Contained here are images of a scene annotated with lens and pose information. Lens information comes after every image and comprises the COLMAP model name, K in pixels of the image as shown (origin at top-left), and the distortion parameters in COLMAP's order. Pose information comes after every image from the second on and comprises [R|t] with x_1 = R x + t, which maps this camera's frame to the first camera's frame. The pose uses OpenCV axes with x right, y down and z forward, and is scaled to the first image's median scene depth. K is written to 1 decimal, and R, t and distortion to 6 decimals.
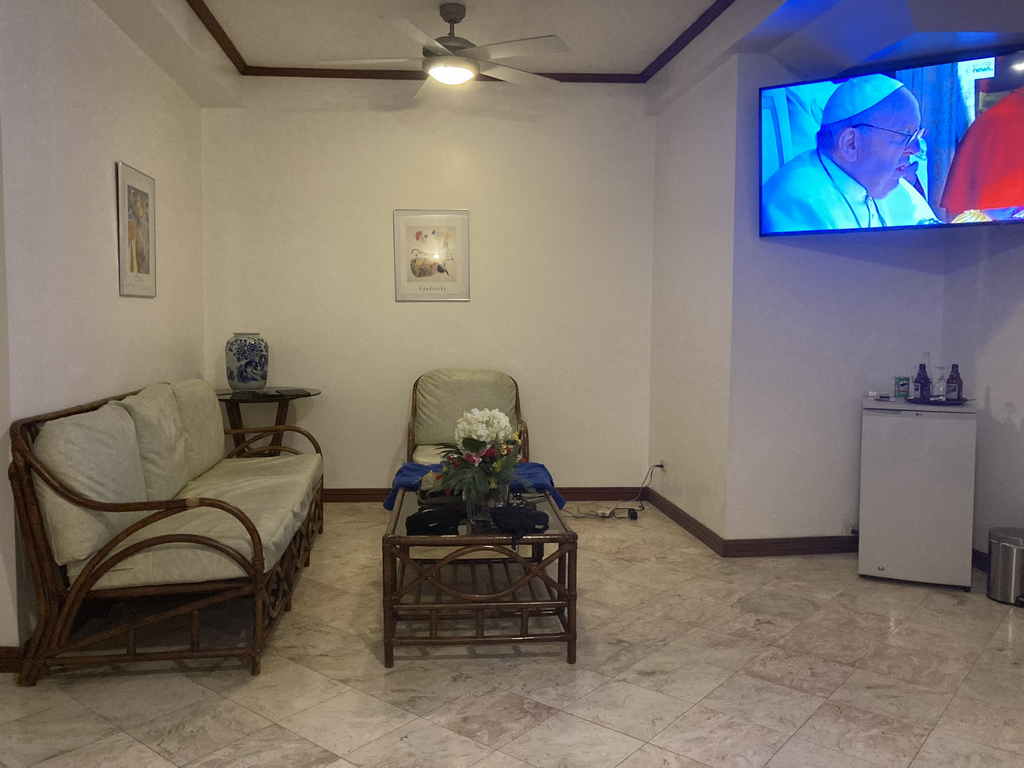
lens RADIAL K [[830.3, 0, 512.1], [0, 830.3, 382.4], [0, 0, 1]] dist [0.016350, 0.003477]
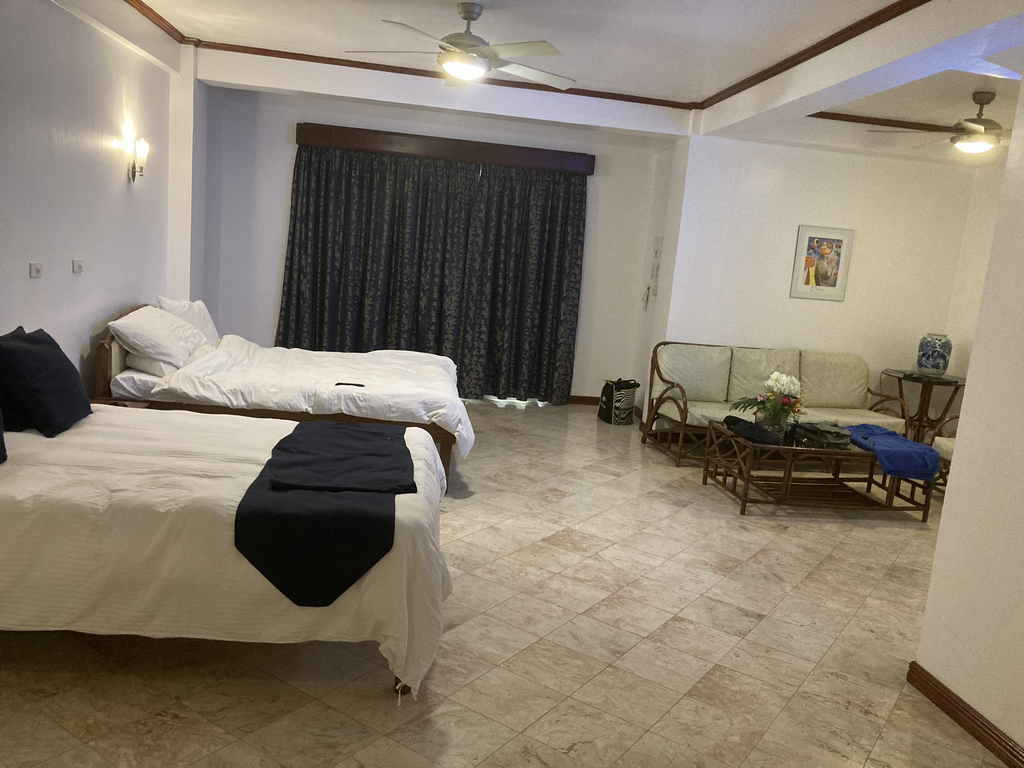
lens RADIAL K [[830.3, 0, 513.0], [0, 830.3, 384.3], [0, 0, 1]] dist [0.016350, 0.003477]
pose [[0.072034, 0.163002, -0.983993, 1.770401], [-0.165102, 0.974894, 0.149408, -0.118399], [0.983642, 0.151697, 0.097137, 0.317112]]
